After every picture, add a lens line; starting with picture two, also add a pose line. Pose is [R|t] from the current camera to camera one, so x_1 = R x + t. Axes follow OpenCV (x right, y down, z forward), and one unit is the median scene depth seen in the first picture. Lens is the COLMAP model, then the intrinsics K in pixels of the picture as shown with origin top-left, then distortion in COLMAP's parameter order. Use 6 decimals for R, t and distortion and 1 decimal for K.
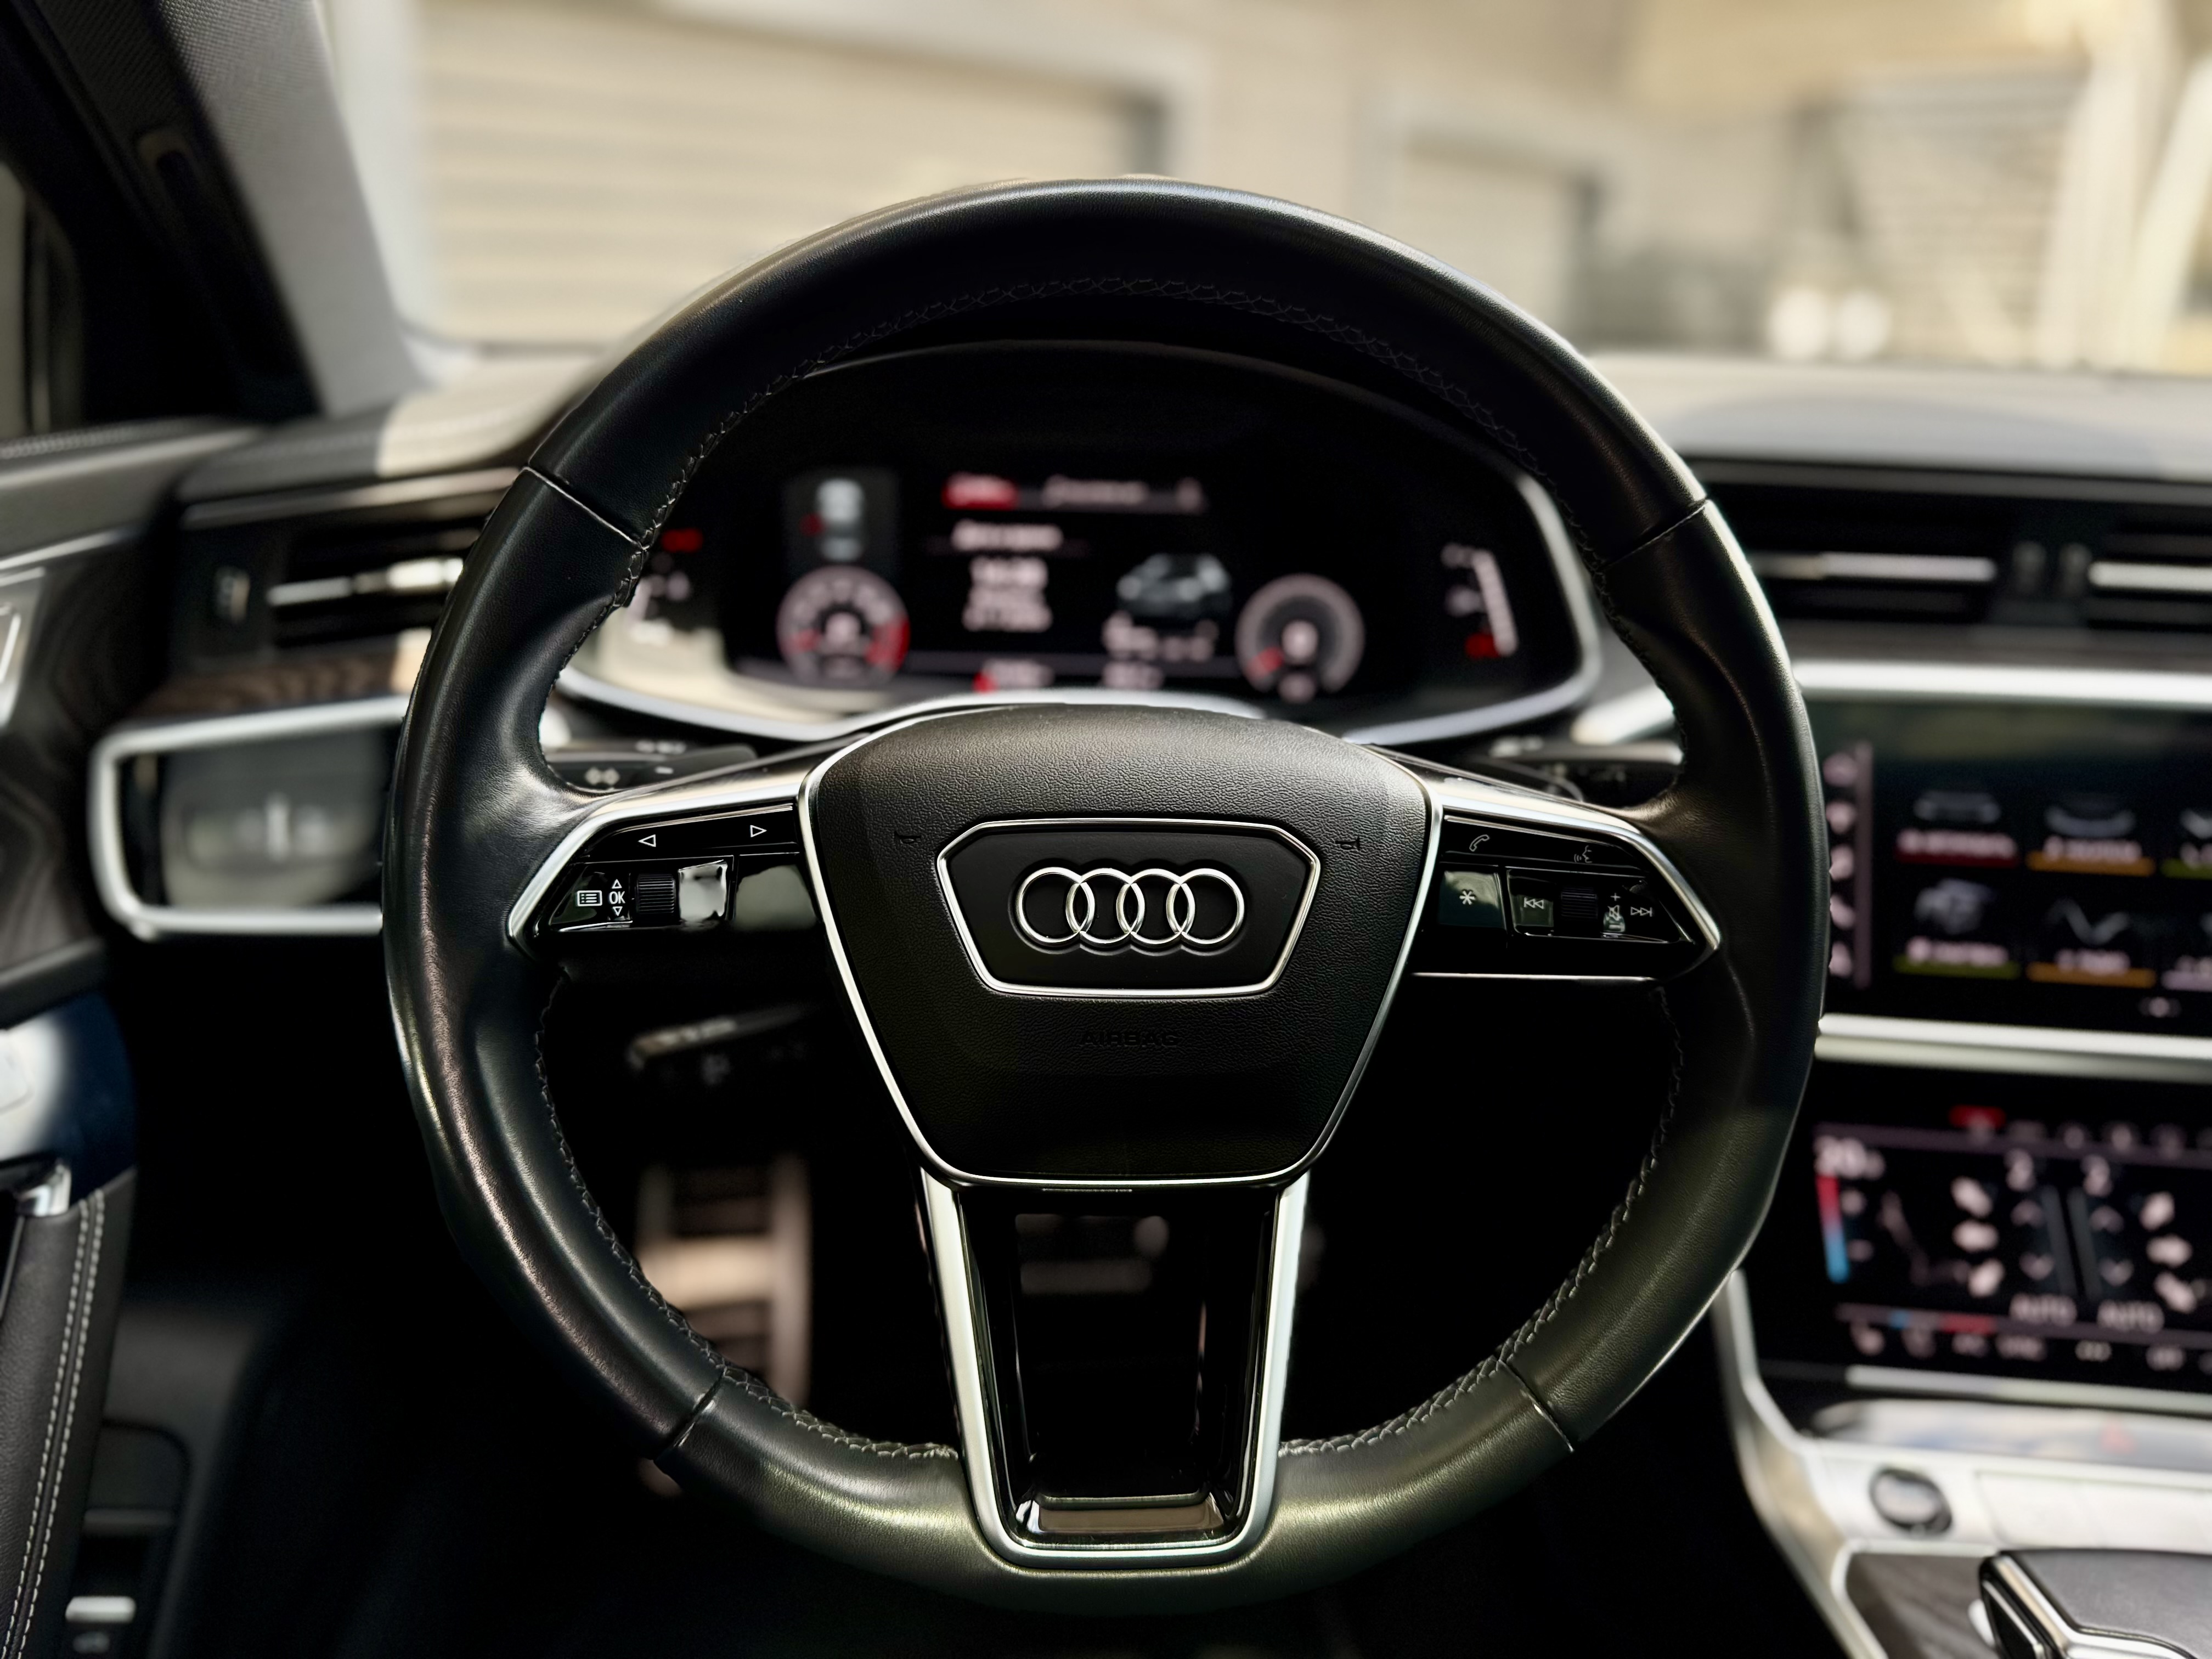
lens RADIAL K [[1596.1, 0, 1106.0], [0, 1596.1, 829.5], [0, 0, 1]] dist [0.005746, -0.024905]
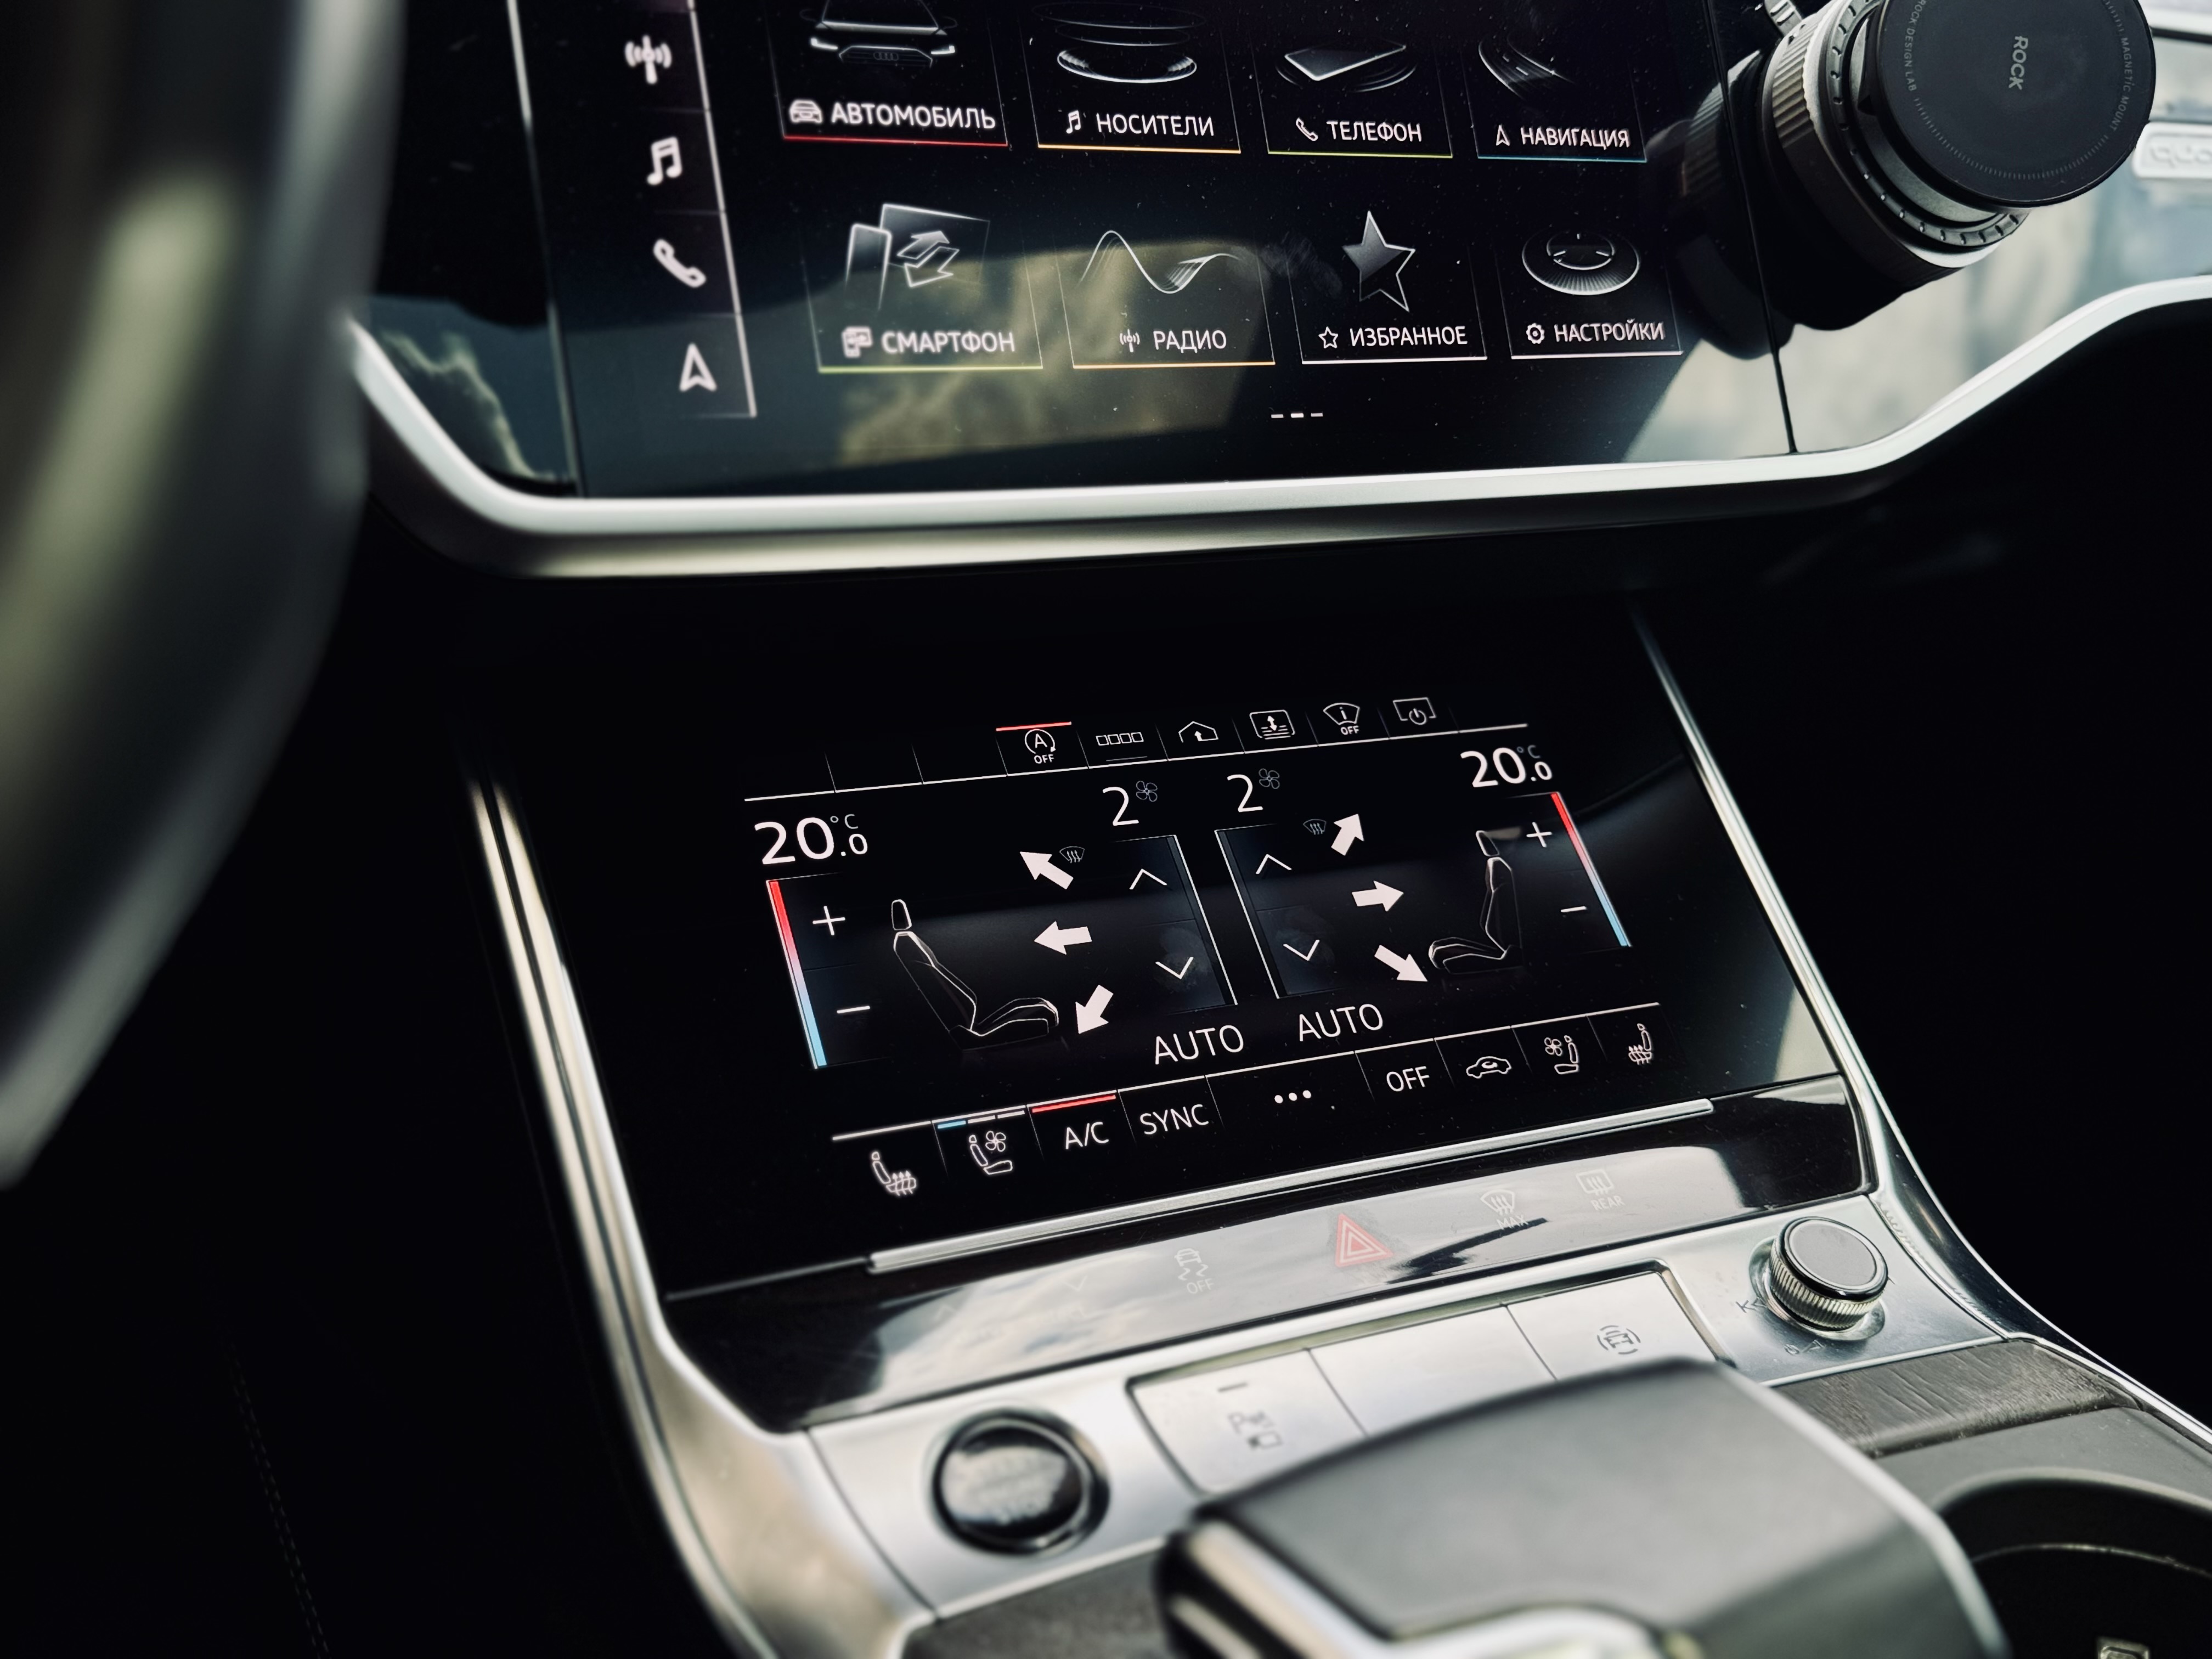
lens RADIAL K [[2173.5, 0, 1122.8], [0, 2173.5, 827.2], [0, 0, 1]] dist [0.210072, -0.546680]
pose [[0.852747, -0.155356, 0.498686, 0.230271], [0.152967, 0.987162, 0.045959, 0.199272], [-0.499423, 0.037092, 0.865564, 0.405116]]
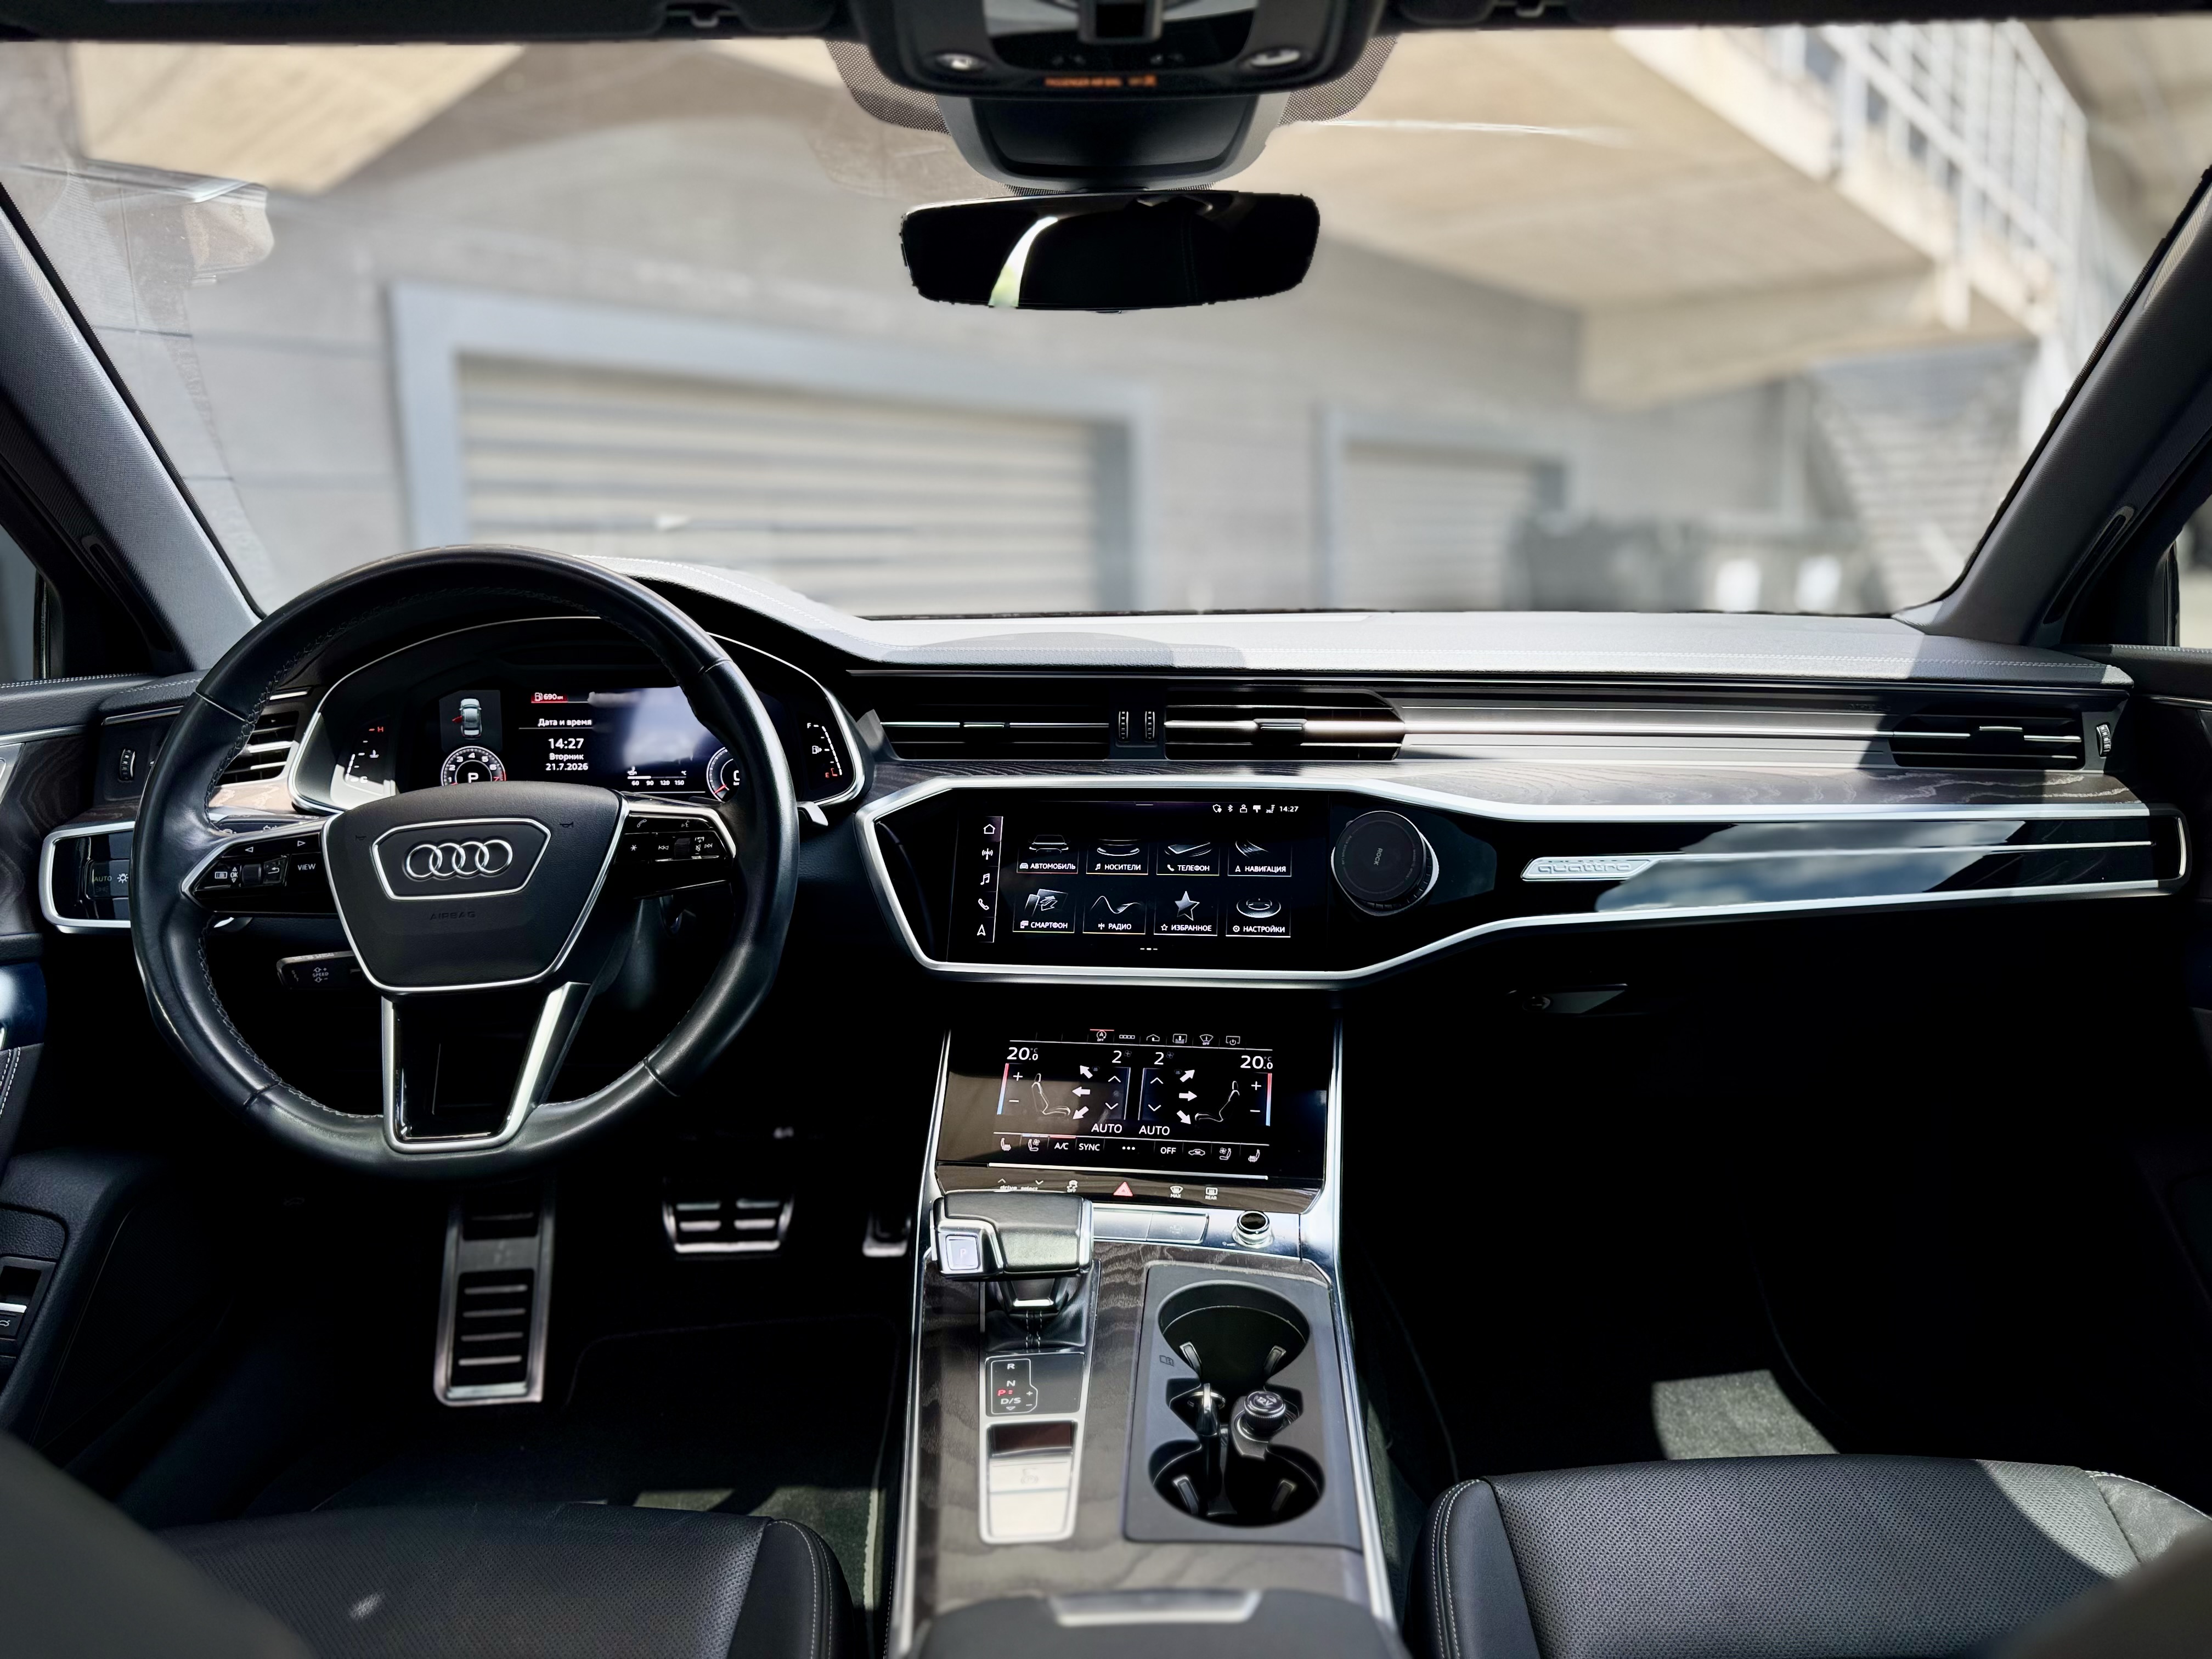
lens RADIAL K [[1527.5, 0, 1106.0], [0, 1527.5, 829.5], [0, 0, 1]] dist [0.109931, -0.164379]
pose [[0.998564, -0.030258, -0.044199, 0.682605], [0.022585, 0.986068, -0.164802, 0.259214], [0.048570, 0.163567, 0.985336, -0.738952]]
